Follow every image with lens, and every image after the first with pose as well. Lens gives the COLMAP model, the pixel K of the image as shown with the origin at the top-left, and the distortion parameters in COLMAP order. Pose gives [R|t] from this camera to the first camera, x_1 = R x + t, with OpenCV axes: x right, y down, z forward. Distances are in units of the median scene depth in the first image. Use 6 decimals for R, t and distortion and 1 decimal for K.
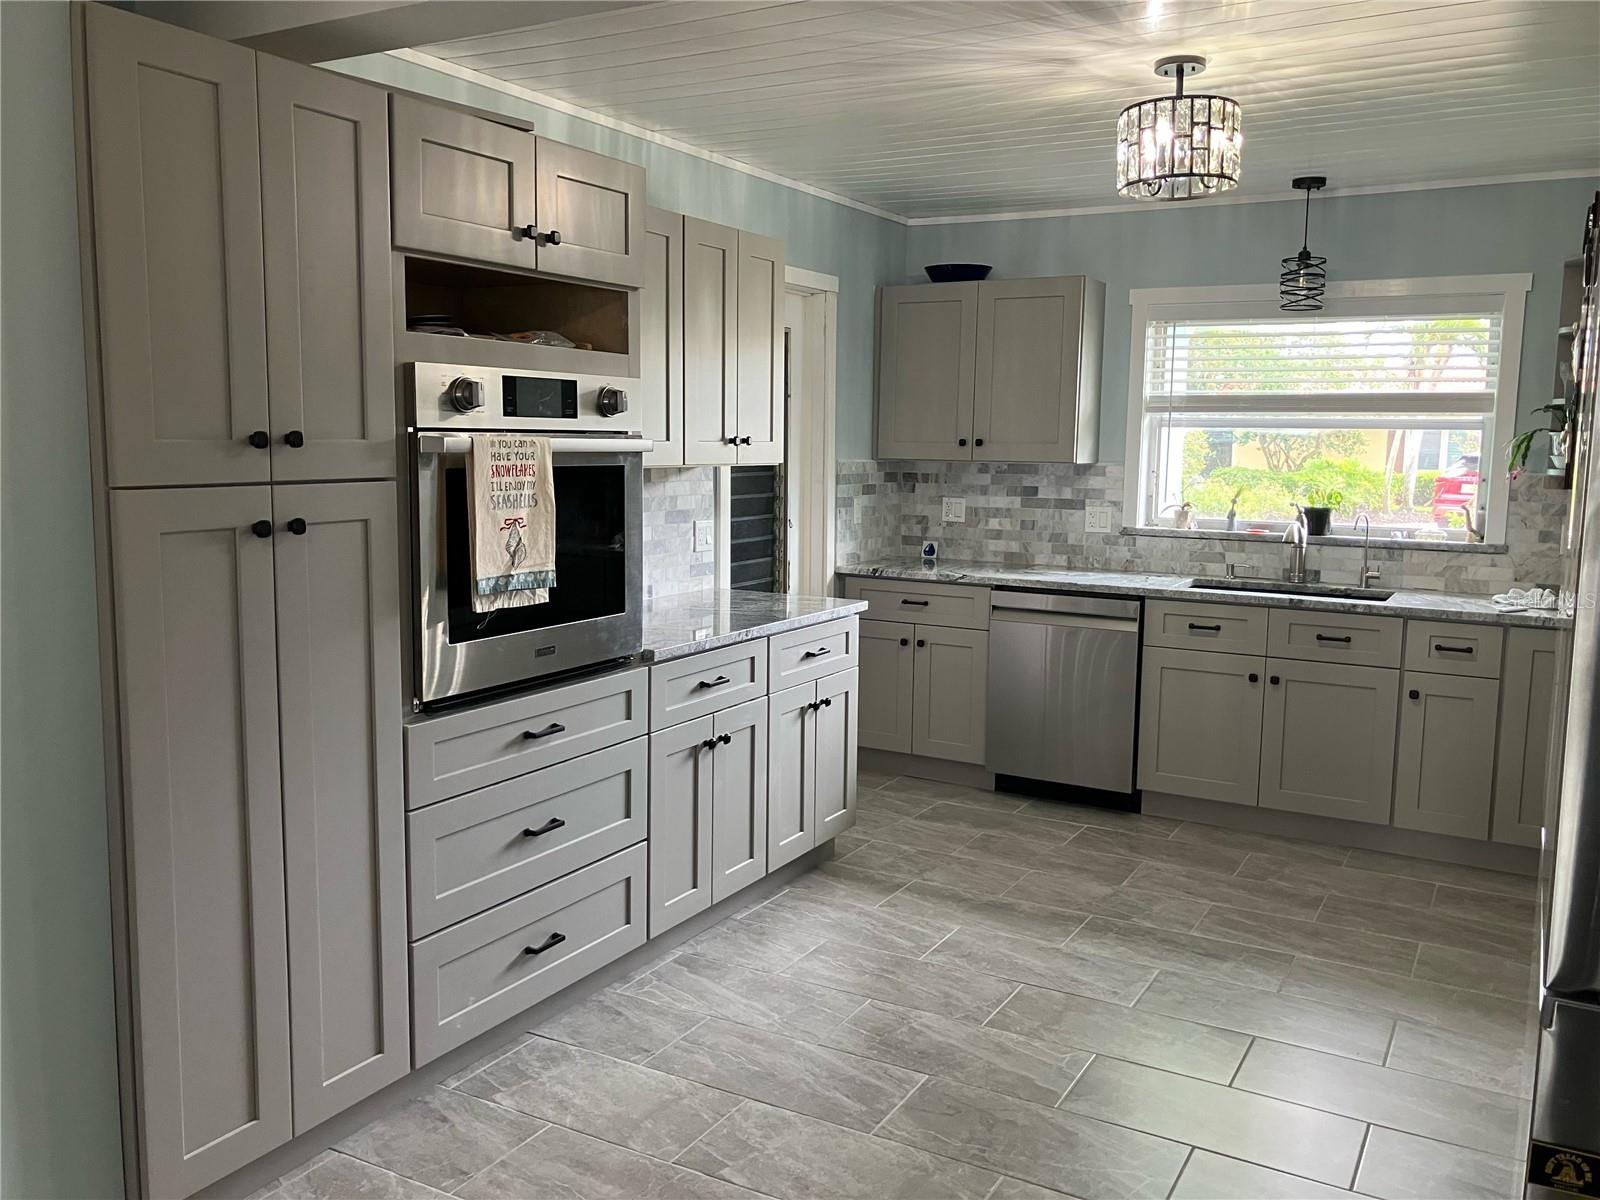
lens RADIAL K [[1335.8, 0, 801.5], [0, 1335.8, 569.5], [0, 0, 1]] dist [0.027586, -0.008186]
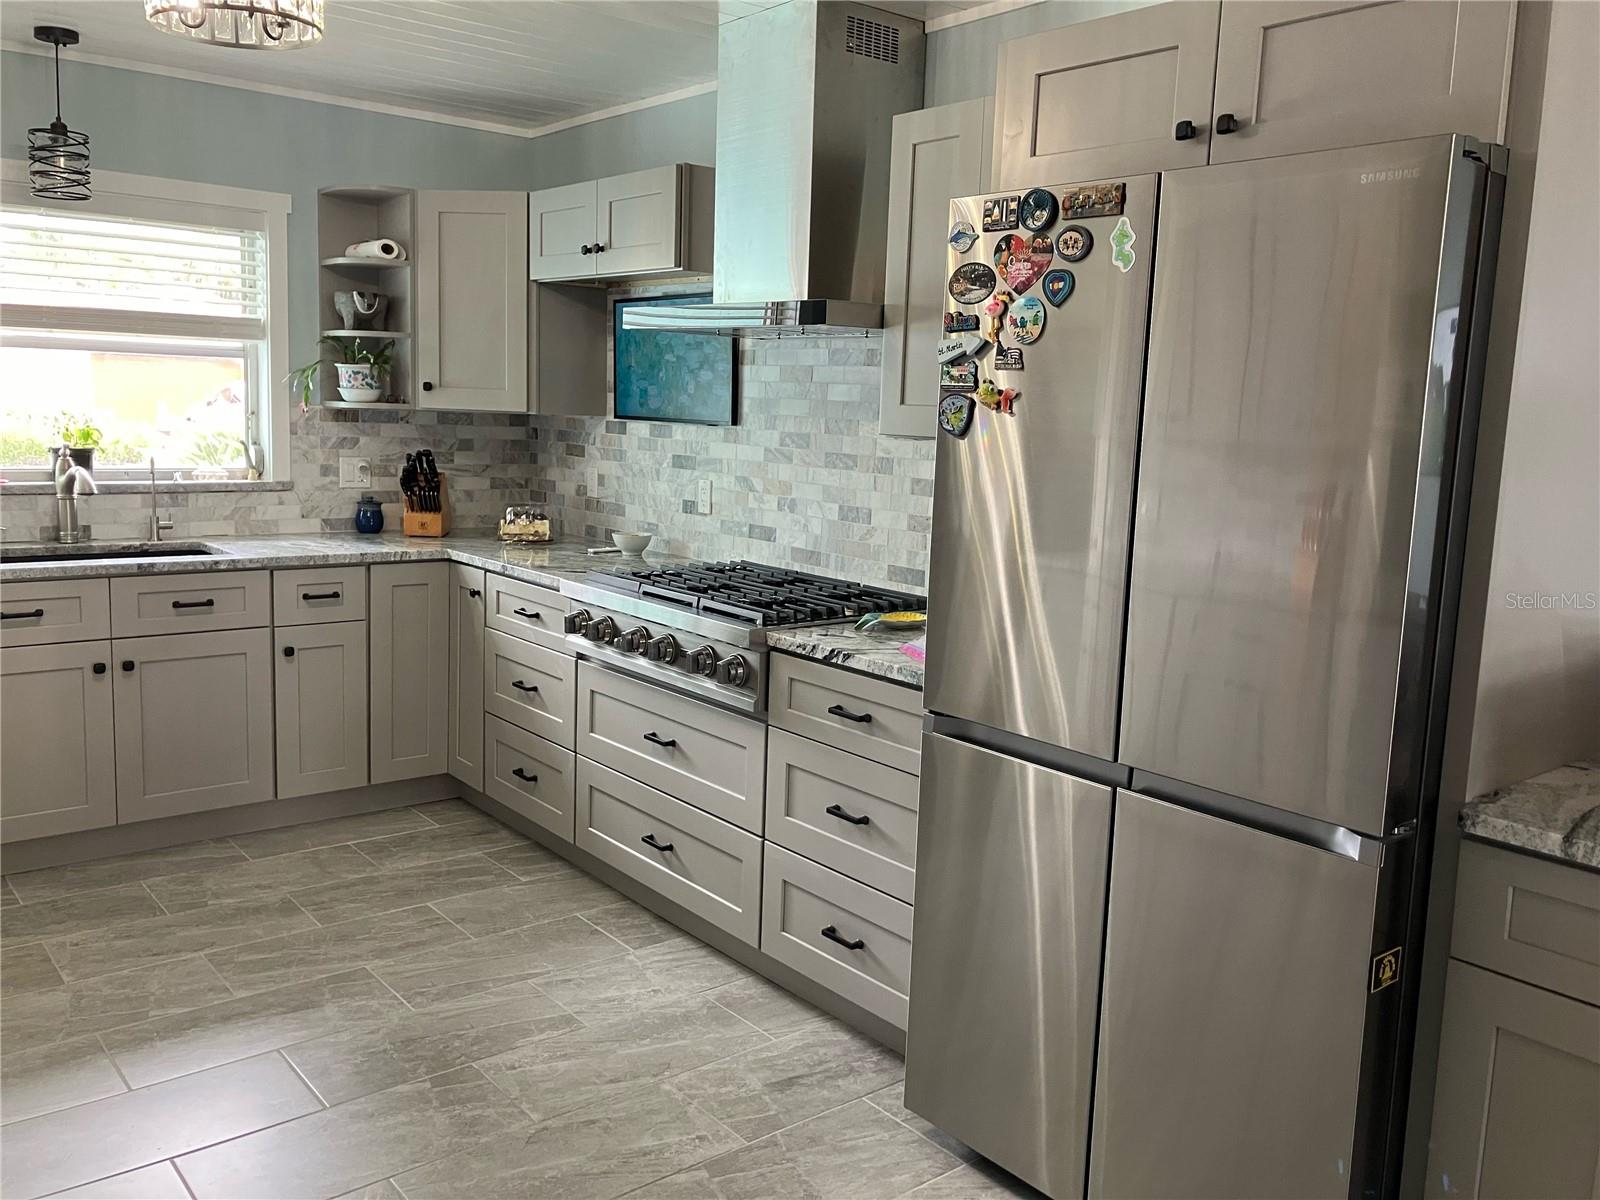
lens RADIAL K [[1335.8, 0, 801.5], [0, 1335.8, 569.5], [0, 0, 1]] dist [0.027586, -0.008186]
pose [[0.365360, -0.123109, 0.922690, -0.234296], [0.066306, 0.992140, 0.106120, -0.033392], [-0.928502, 0.022408, 0.370651, 0.315541]]
